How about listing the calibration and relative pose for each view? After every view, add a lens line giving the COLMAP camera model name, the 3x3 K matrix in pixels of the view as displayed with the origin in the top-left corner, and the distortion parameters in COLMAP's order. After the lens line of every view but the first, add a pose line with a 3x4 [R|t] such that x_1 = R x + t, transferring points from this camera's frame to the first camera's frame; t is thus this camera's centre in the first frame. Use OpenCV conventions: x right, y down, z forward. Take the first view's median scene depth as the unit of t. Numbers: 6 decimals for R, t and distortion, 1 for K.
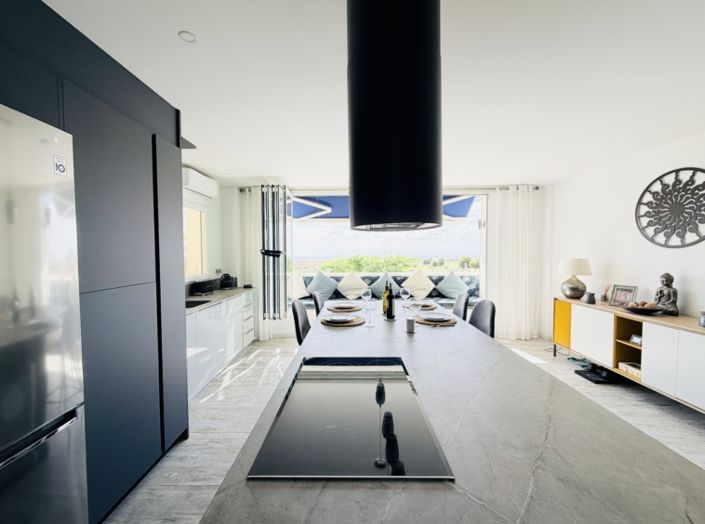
lens RADIAL K [[281.3, 0, 351.7], [0, 281.3, 262.4], [0, 0, 1]] dist [0.001632, -0.000039]
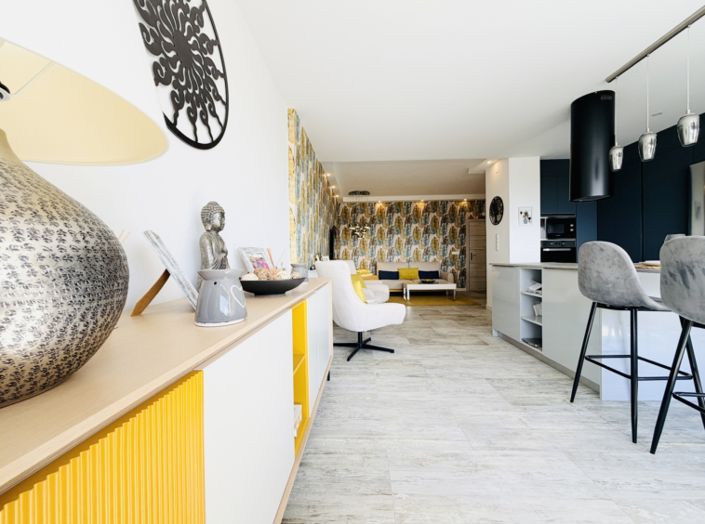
lens RADIAL K [[281.3, 0, 350.2], [0, 281.3, 261.8], [0, 0, 1]] dist [0.001632, -0.000039]
pose [[-0.998857, 0.013049, 0.045988, 0.716251], [0.015176, 0.998816, 0.046212, 0.090634], [-0.045331, 0.046857, -0.997873, 1.153496]]
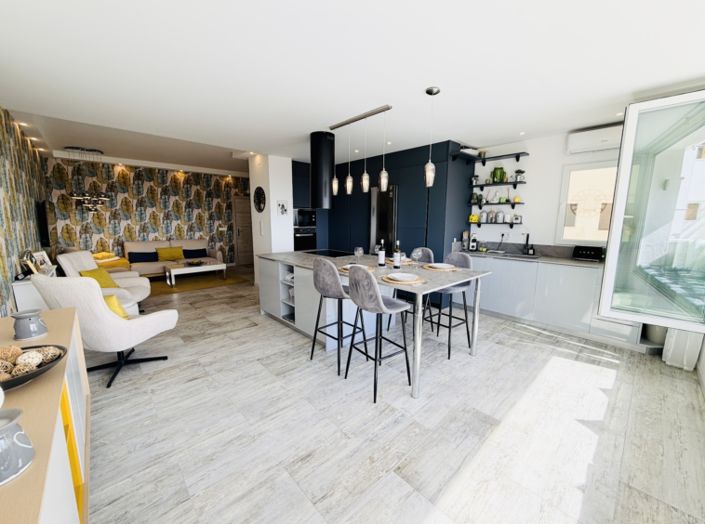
lens RADIAL K [[281.3, 0, 351.0], [0, 281.3, 261.9], [0, 0, 1]] dist [0.001632, -0.000039]
pose [[-0.737895, 0.098400, -0.667704, 0.753421], [-0.027518, 0.984106, 0.175440, -0.035847], [0.674354, 0.147830, -0.723459, 1.236538]]
